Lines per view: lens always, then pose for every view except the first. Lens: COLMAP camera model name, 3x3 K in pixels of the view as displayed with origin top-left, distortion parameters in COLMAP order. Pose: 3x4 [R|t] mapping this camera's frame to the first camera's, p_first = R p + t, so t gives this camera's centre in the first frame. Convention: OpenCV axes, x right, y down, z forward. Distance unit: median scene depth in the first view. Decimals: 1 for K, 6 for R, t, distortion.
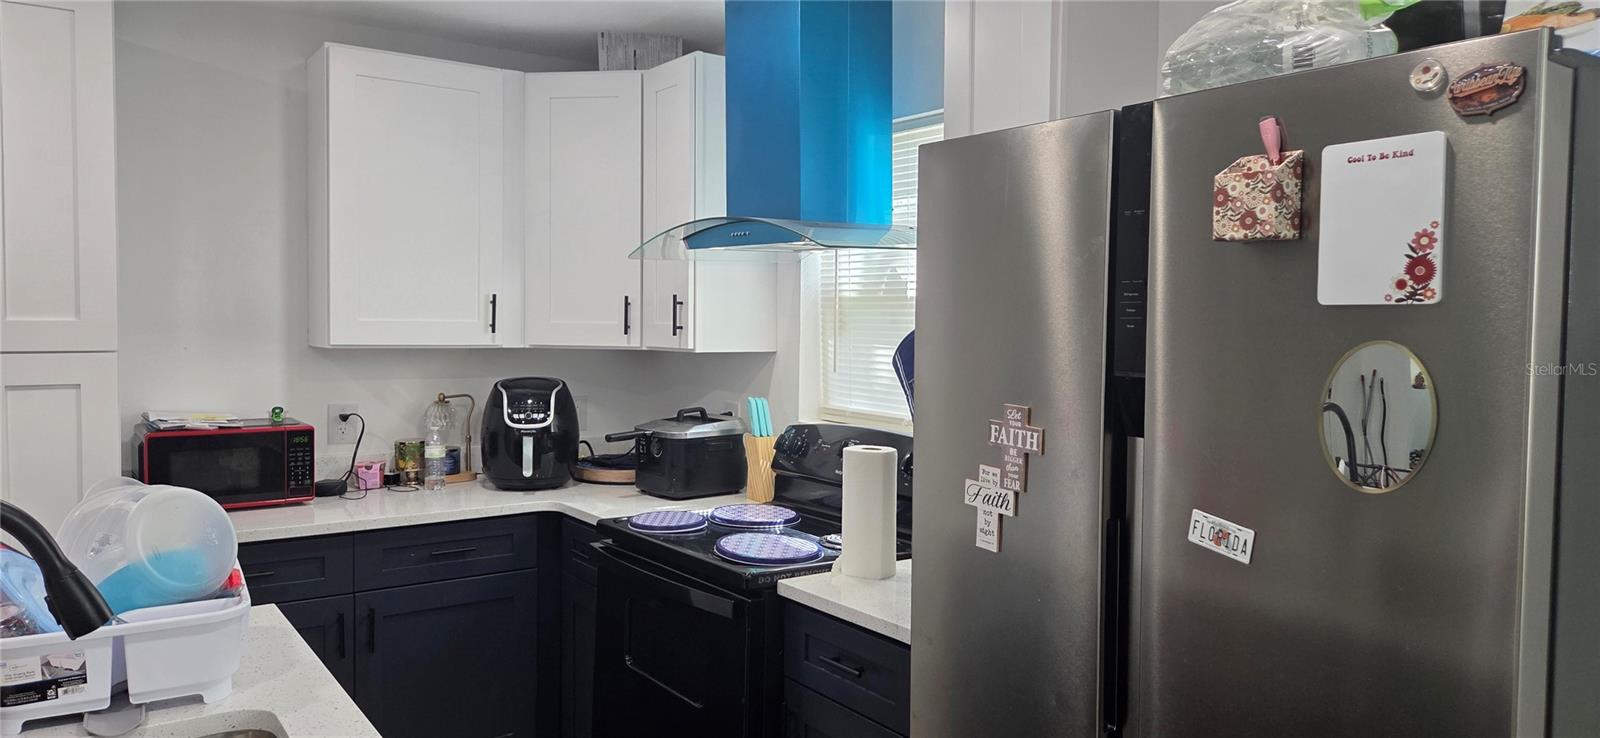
lens RADIAL K [[1086.9, 0, 797.0], [0, 1086.9, 361.9], [0, 0, 1]] dist [0.053506, -0.001788]
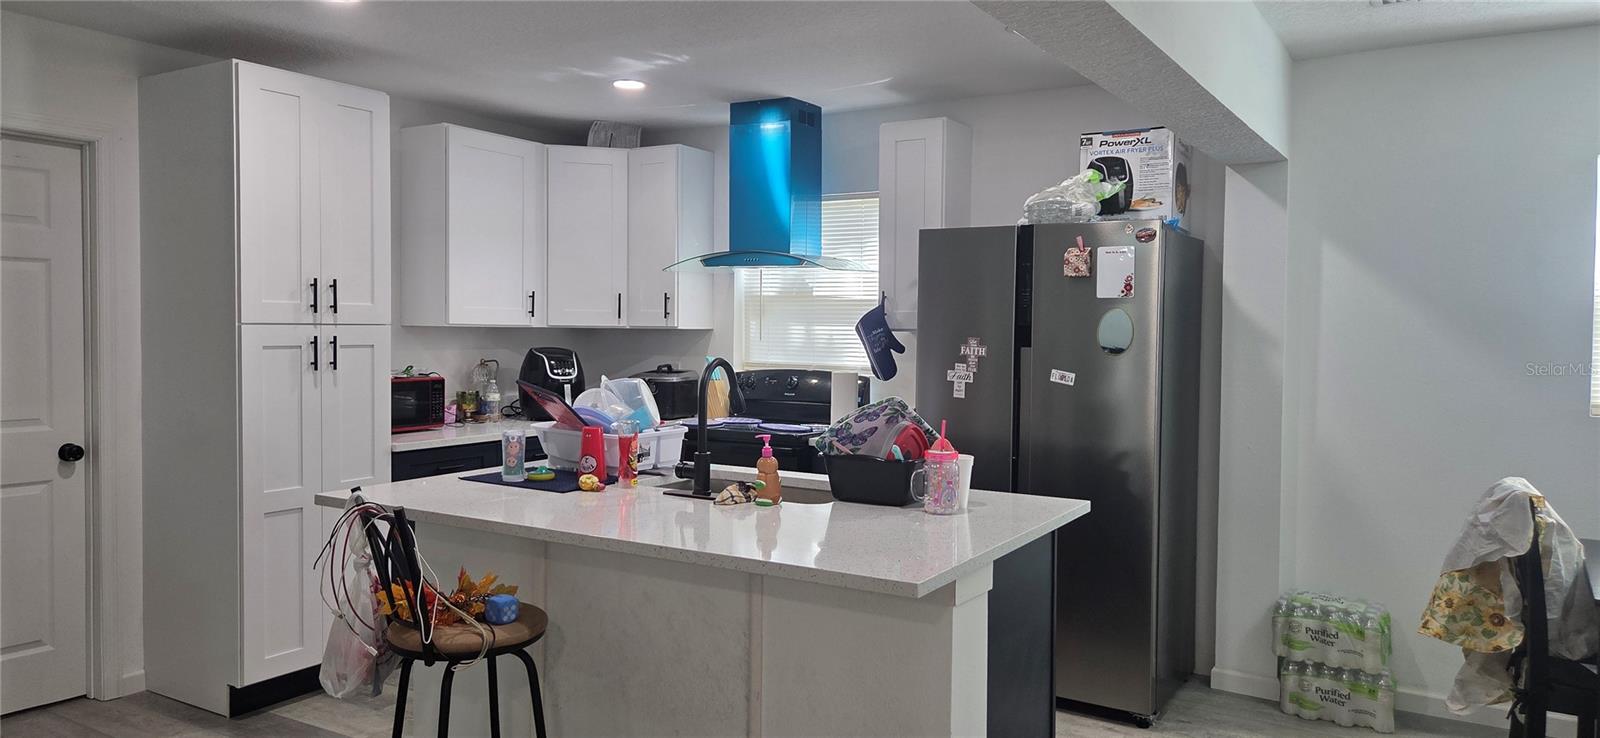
lens RADIAL K [[1086.9, 0, 797.0], [0, 1086.9, 361.9], [0, 0, 1]] dist [0.053506, -0.001788]
pose [[0.916947, -0.013606, 0.398776, -0.716513], [0.015094, 0.999886, -0.000593, 0.054996], [-0.398722, 0.006562, 0.917048, -0.695470]]
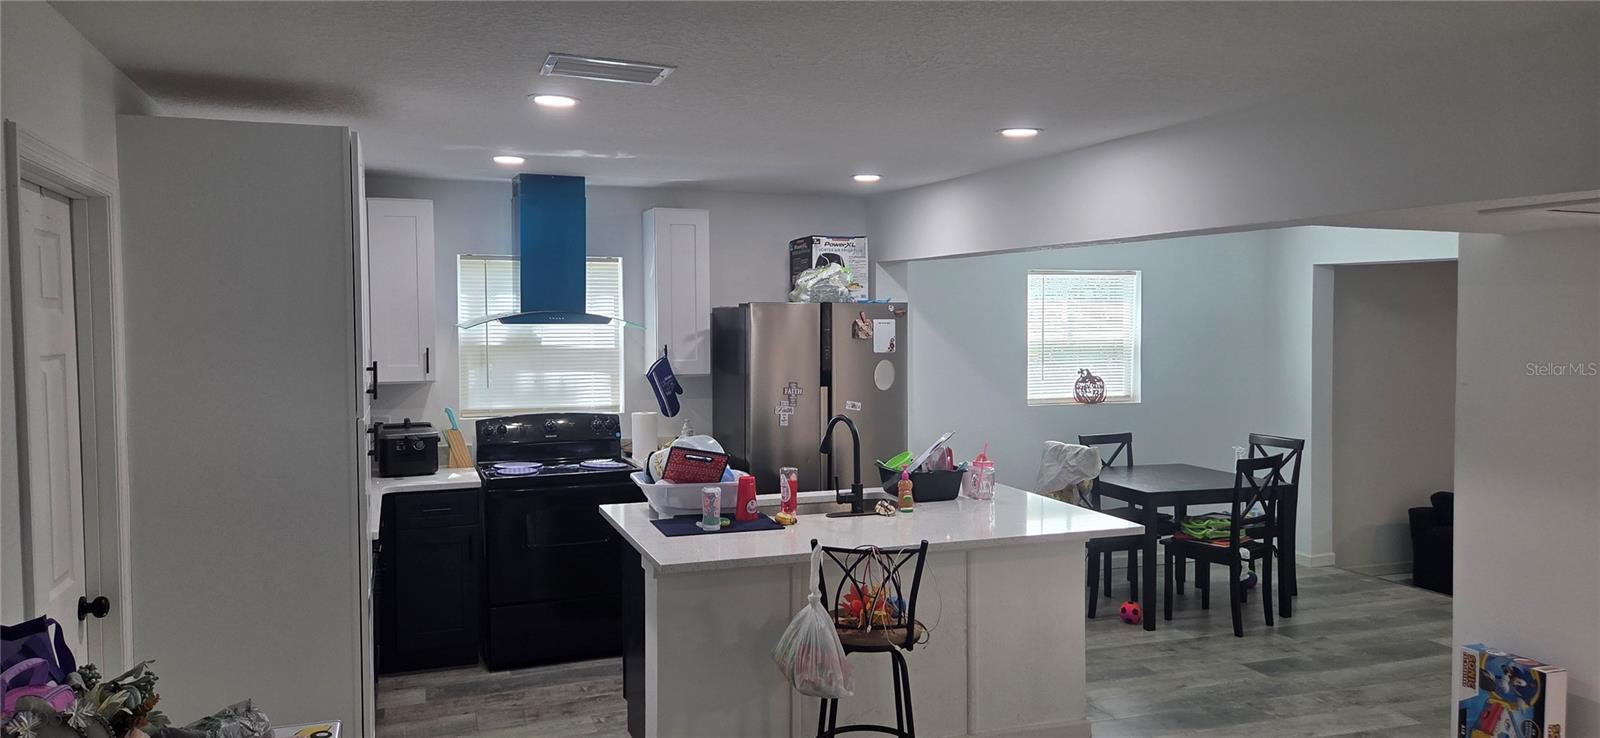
lens RADIAL K [[1086.9, 0, 797.0], [0, 1086.9, 361.9], [0, 0, 1]] dist [0.053506, -0.001788]
pose [[0.235745, -0.050587, 0.970497, -1.935164], [0.045228, 0.998133, 0.041041, -0.102052], [-0.970762, 0.034218, 0.237593, 0.097062]]
